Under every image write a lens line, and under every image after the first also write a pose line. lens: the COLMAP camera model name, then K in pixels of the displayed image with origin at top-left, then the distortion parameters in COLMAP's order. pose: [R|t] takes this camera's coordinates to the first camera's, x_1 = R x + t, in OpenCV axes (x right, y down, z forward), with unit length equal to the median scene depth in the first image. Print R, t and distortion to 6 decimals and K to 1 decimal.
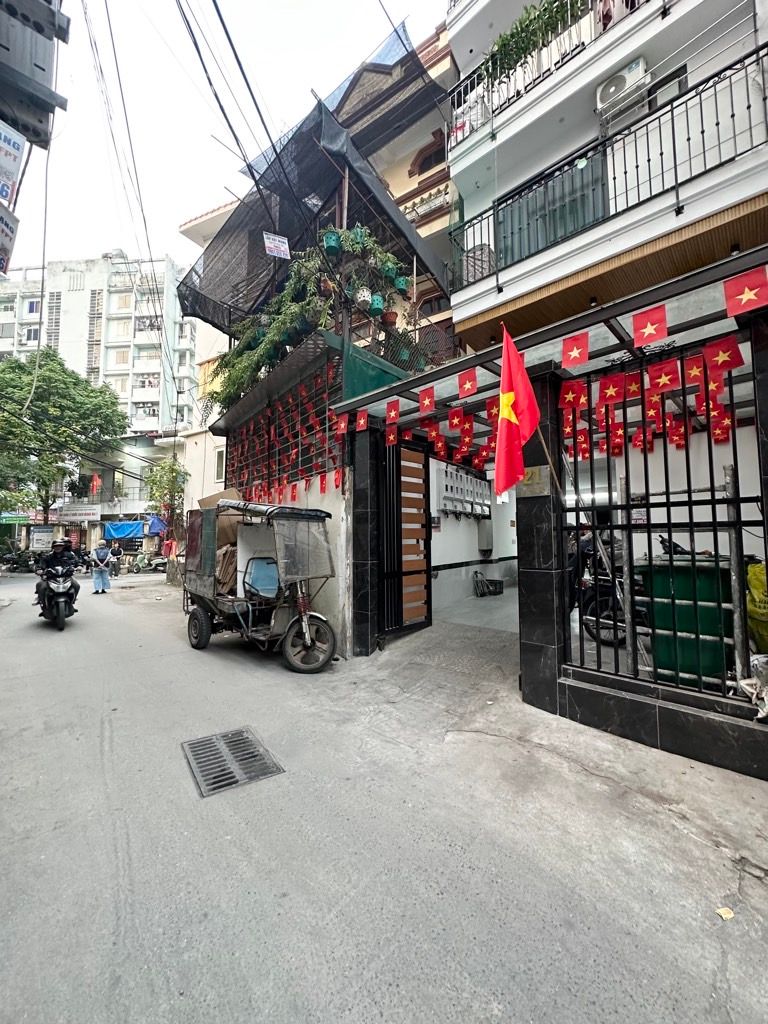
lens RADIAL K [[409.8, 0, 383.5], [0, 409.8, 512.5], [0, 0, 1]] dist [-0.002711, 0.000516]
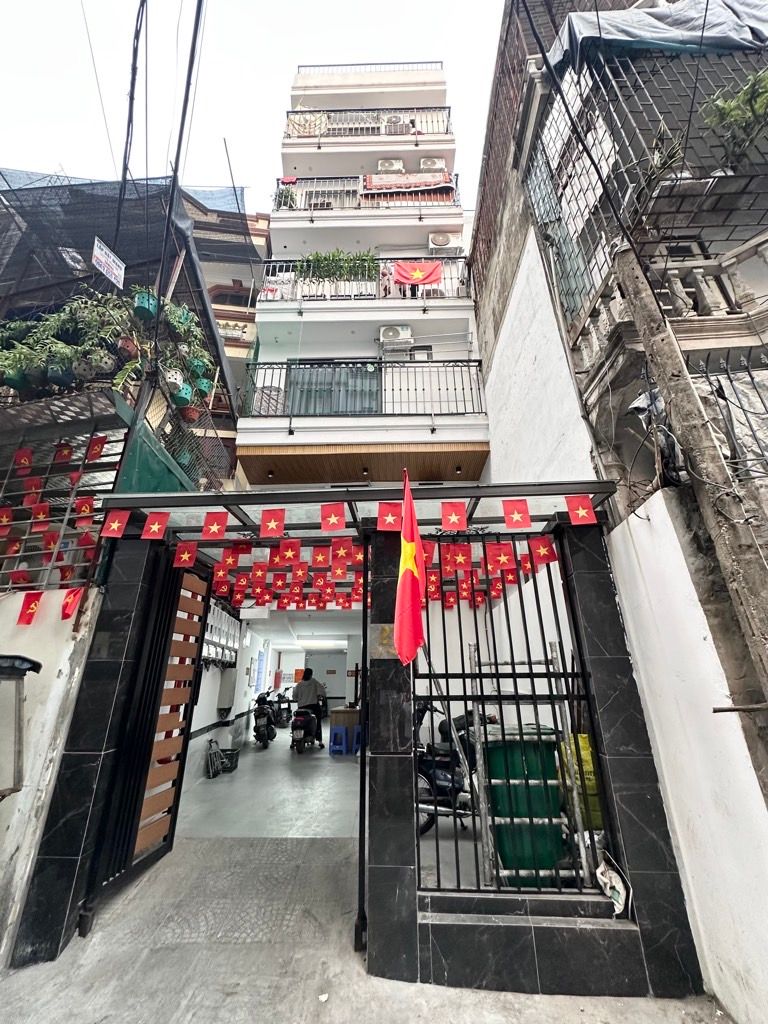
lens RADIAL K [[409.8, 0, 383.4], [0, 409.8, 511.7], [0, 0, 1]] dist [-0.002711, 0.000516]
pose [[0.751264, 0.252428, 0.609821, -0.170730], [-0.044402, 0.941207, -0.334900, -0.027356], [-0.658506, 0.224522, 0.718303, 0.210549]]
